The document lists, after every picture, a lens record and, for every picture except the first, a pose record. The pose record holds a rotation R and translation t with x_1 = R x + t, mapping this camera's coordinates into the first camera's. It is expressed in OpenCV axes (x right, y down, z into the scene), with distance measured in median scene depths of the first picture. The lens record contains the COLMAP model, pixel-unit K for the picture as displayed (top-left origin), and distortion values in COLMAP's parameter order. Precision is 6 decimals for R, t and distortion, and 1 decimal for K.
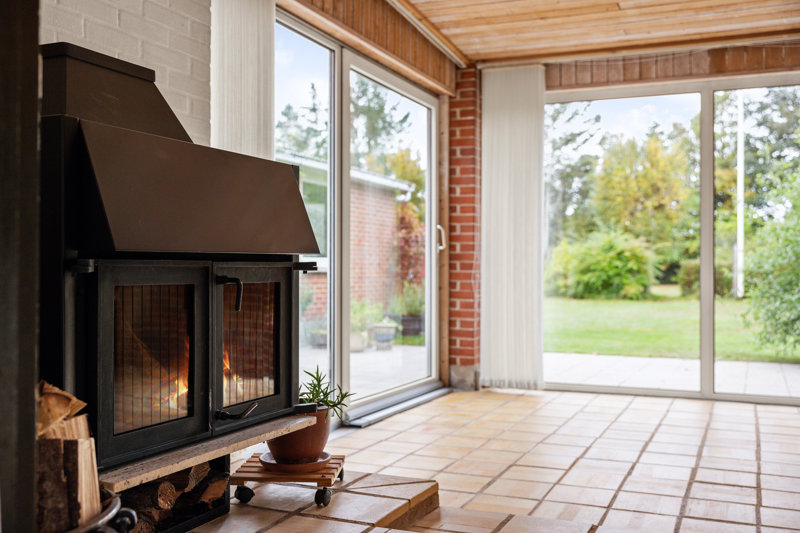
lens RADIAL K [[830.0, 0, 400.6], [0, 830.0, 265.9], [0, 0, 1]] dist [-0.012595, 0.000000]
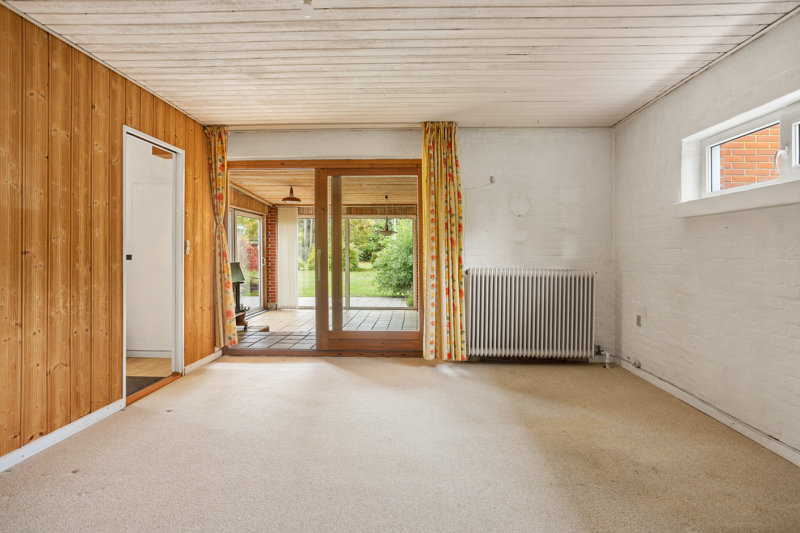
lens RADIAL K [[454.8, 0, 406.2], [0, 454.8, 260.6], [0, 0, 1]] dist [-0.018468, 0.009407]
pose [[0.930754, -0.011485, 0.365467, -0.076506], [0.001741, 0.999635, 0.026978, -0.081611], [-0.365643, -0.024474, 0.930433, -0.765245]]
